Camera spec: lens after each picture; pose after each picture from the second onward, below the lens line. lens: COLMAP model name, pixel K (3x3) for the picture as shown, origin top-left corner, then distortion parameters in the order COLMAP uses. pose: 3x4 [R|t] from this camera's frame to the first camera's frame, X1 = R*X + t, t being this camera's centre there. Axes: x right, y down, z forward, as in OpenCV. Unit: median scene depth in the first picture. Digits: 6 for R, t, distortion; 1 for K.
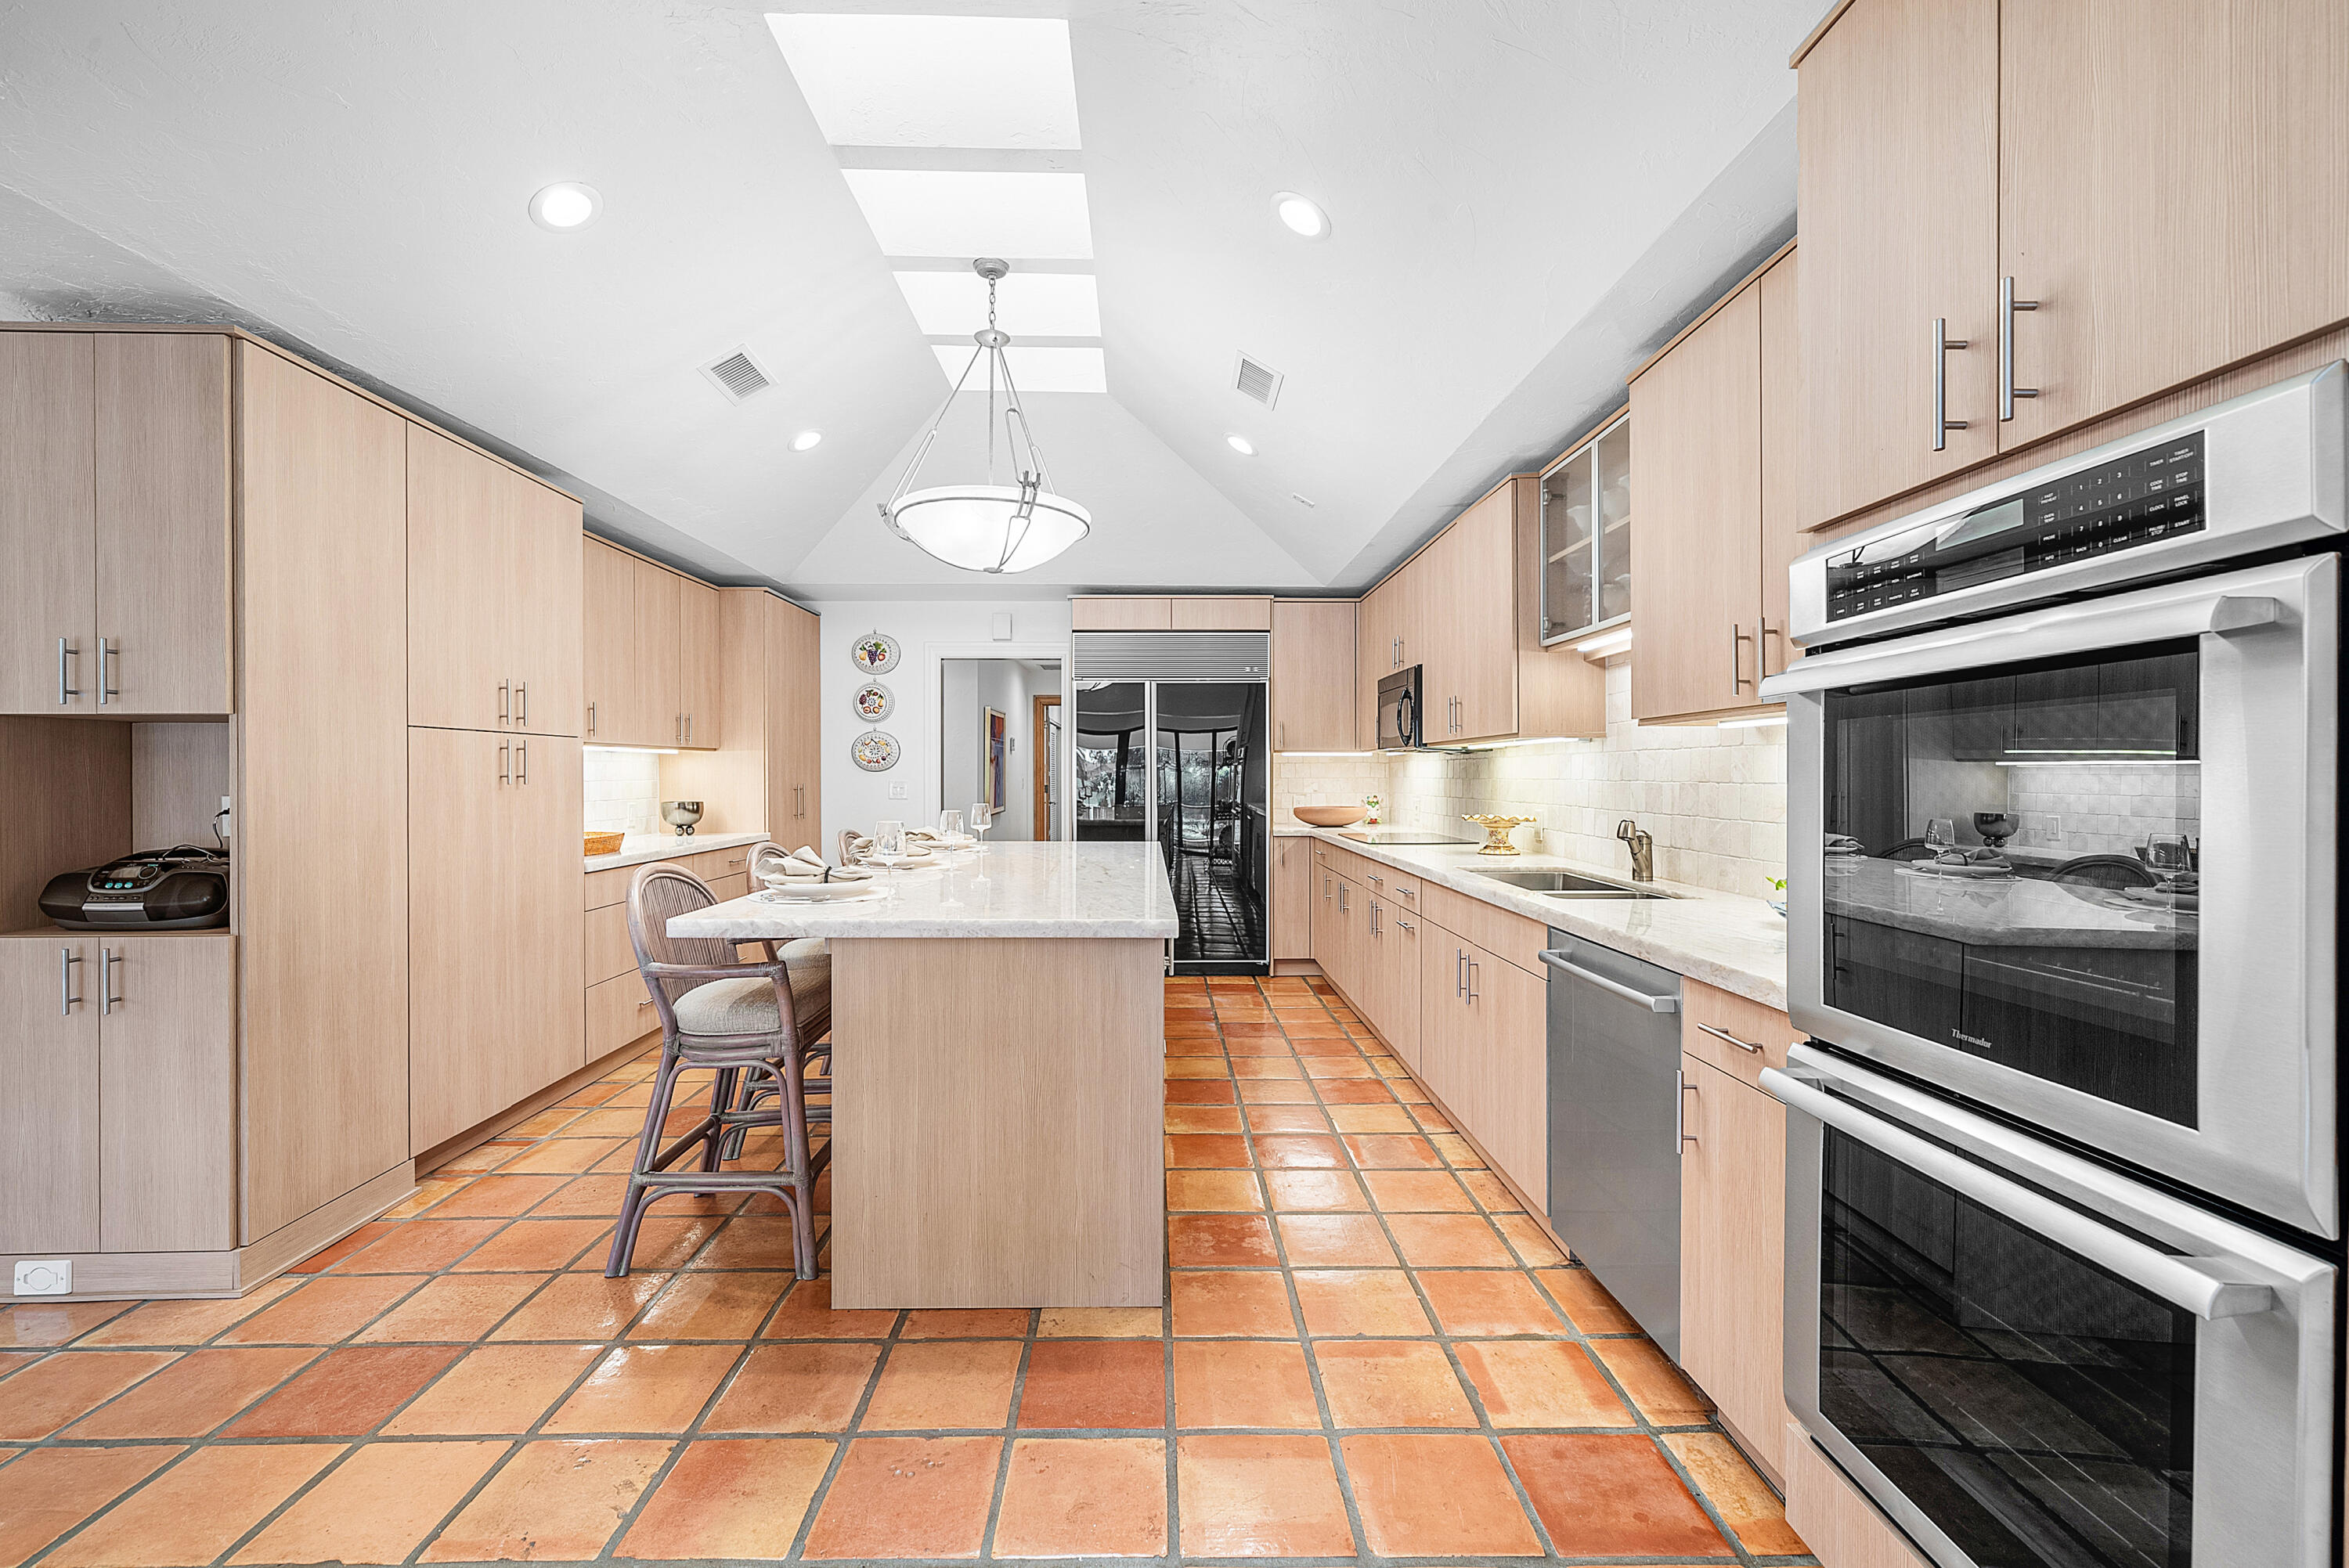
lens RADIAL K [[929.4, 0, 1166.7], [0, 929.4, 783.5], [0, 0, 1]] dist [-0.000736, -0.000239]
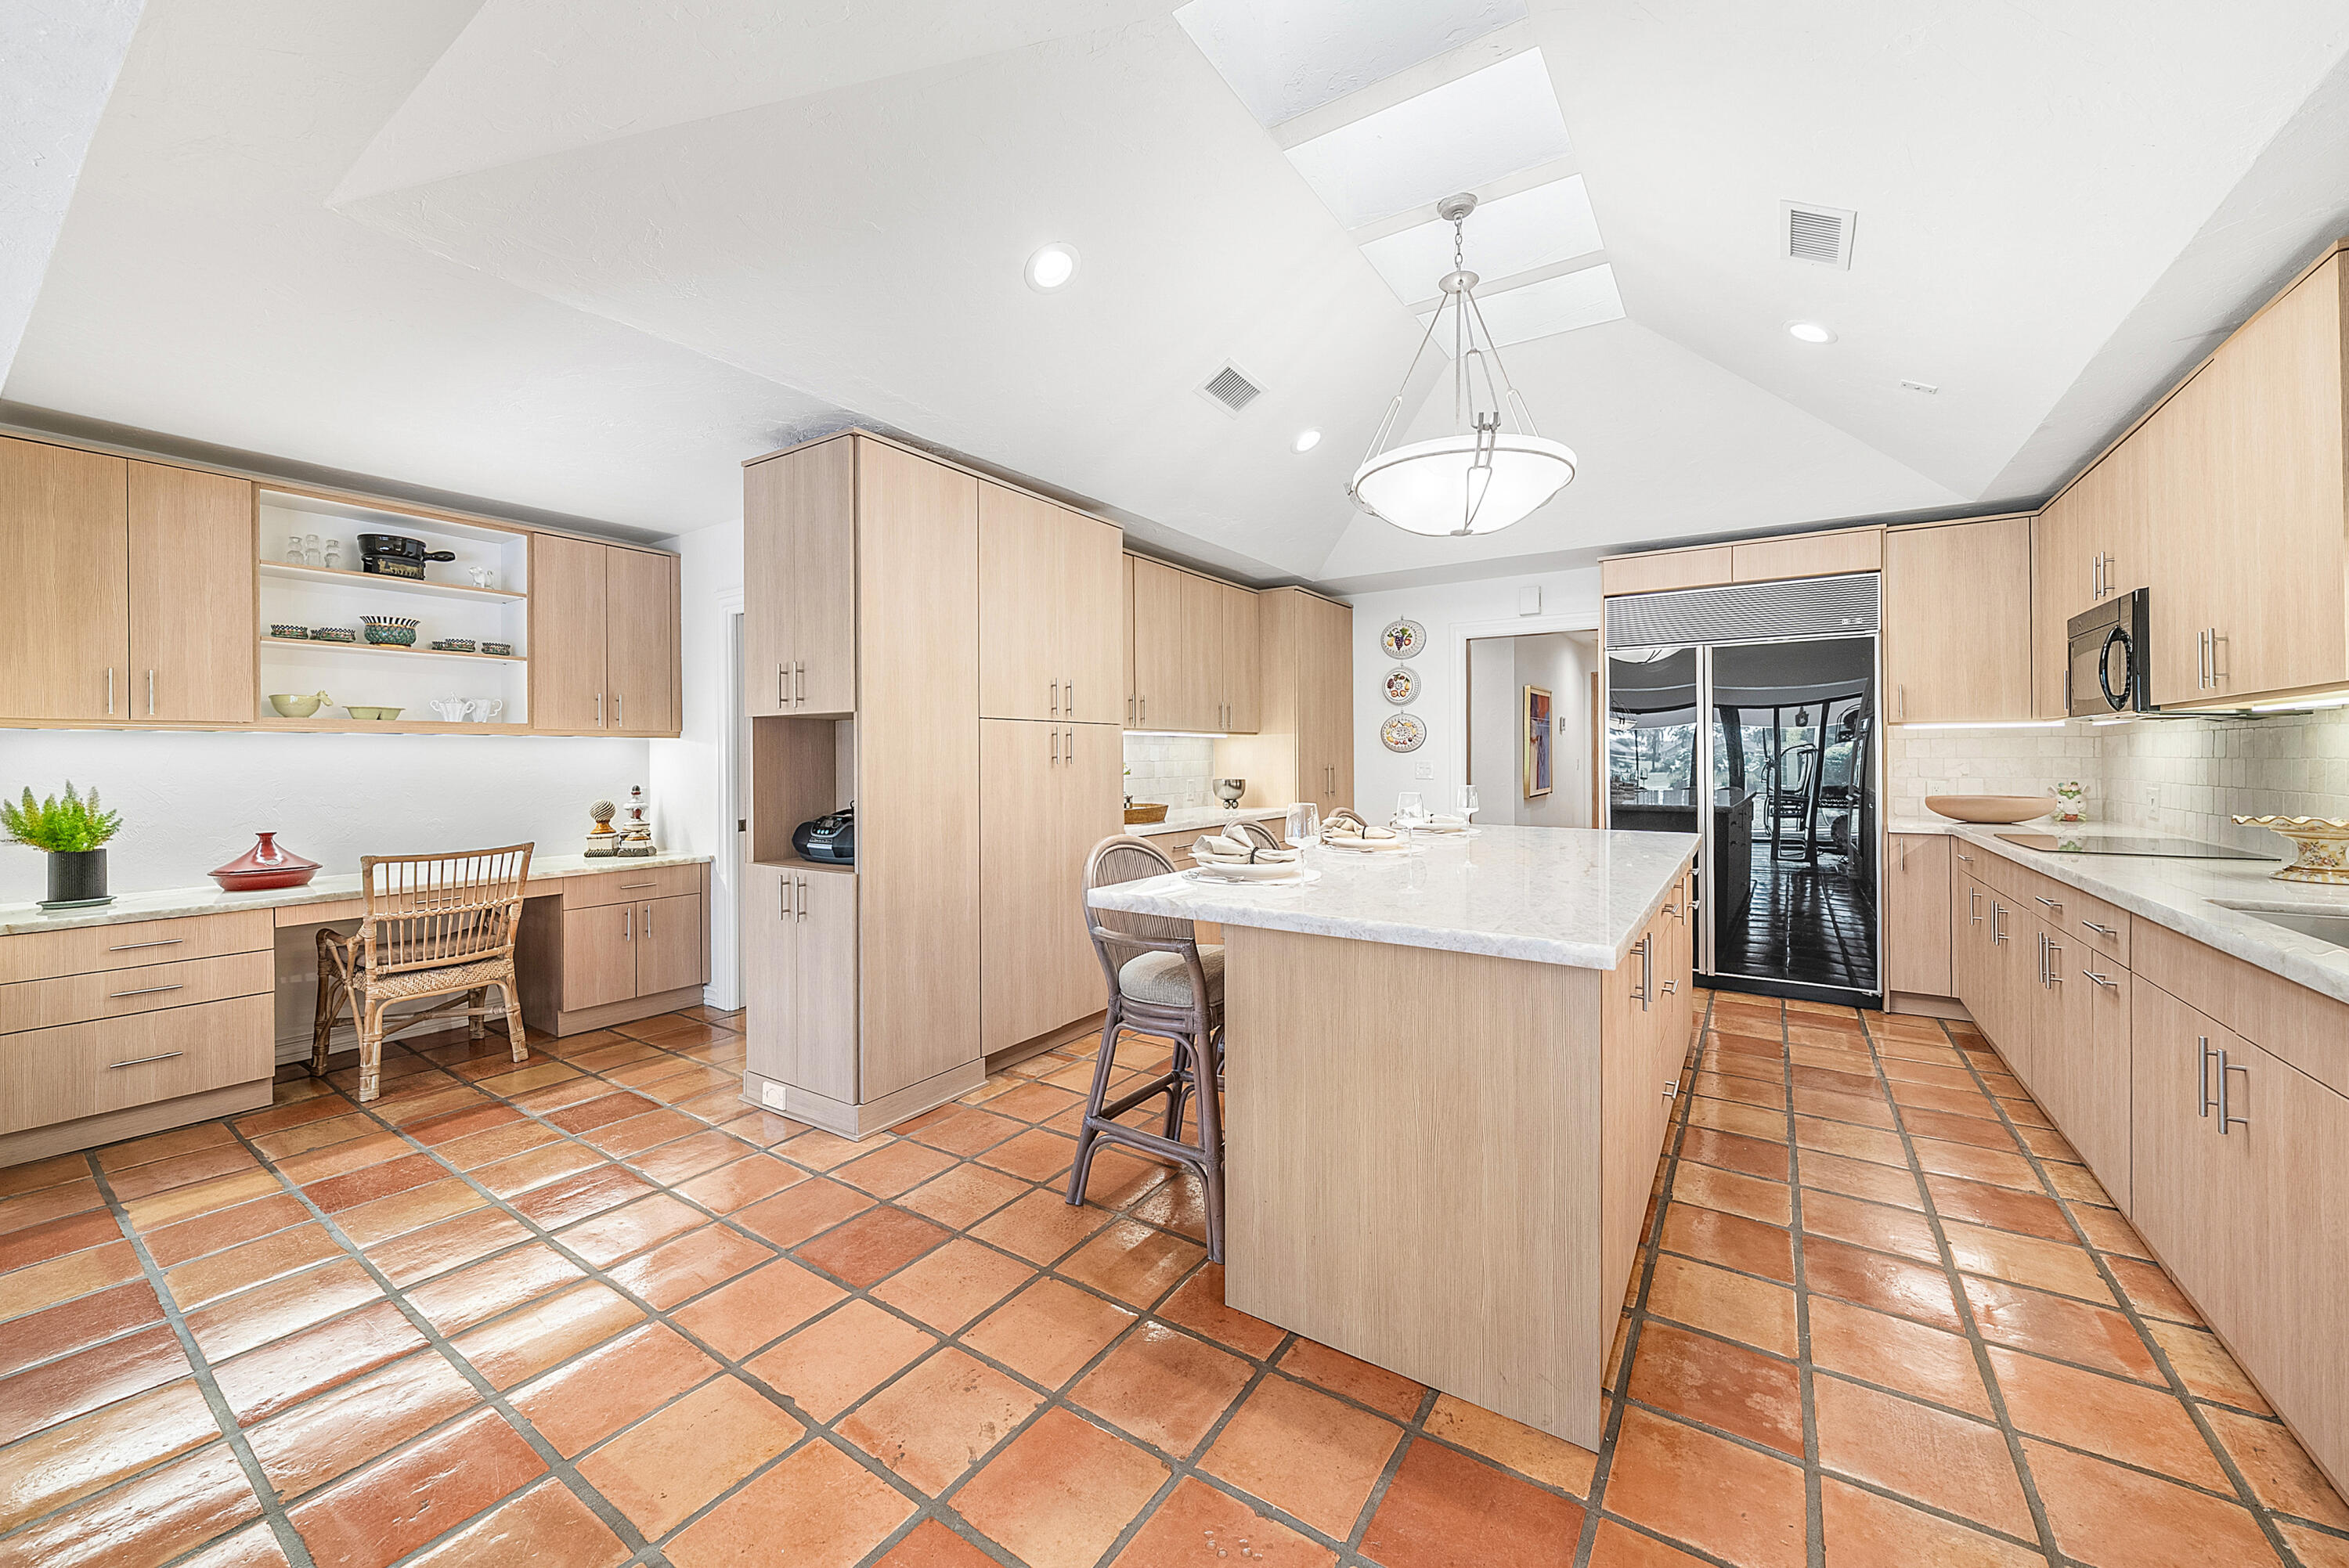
lens RADIAL K [[859.7, 0, 1205.3], [0, 859.7, 756.0], [0, 0, 1]] dist [-0.002946, -0.000002]
pose [[0.828525, -0.002403, -0.559948, 0.089788], [-0.002564, 0.999964, -0.008085, -0.000450], [0.559947, 0.008134, 0.828489, 0.172075]]
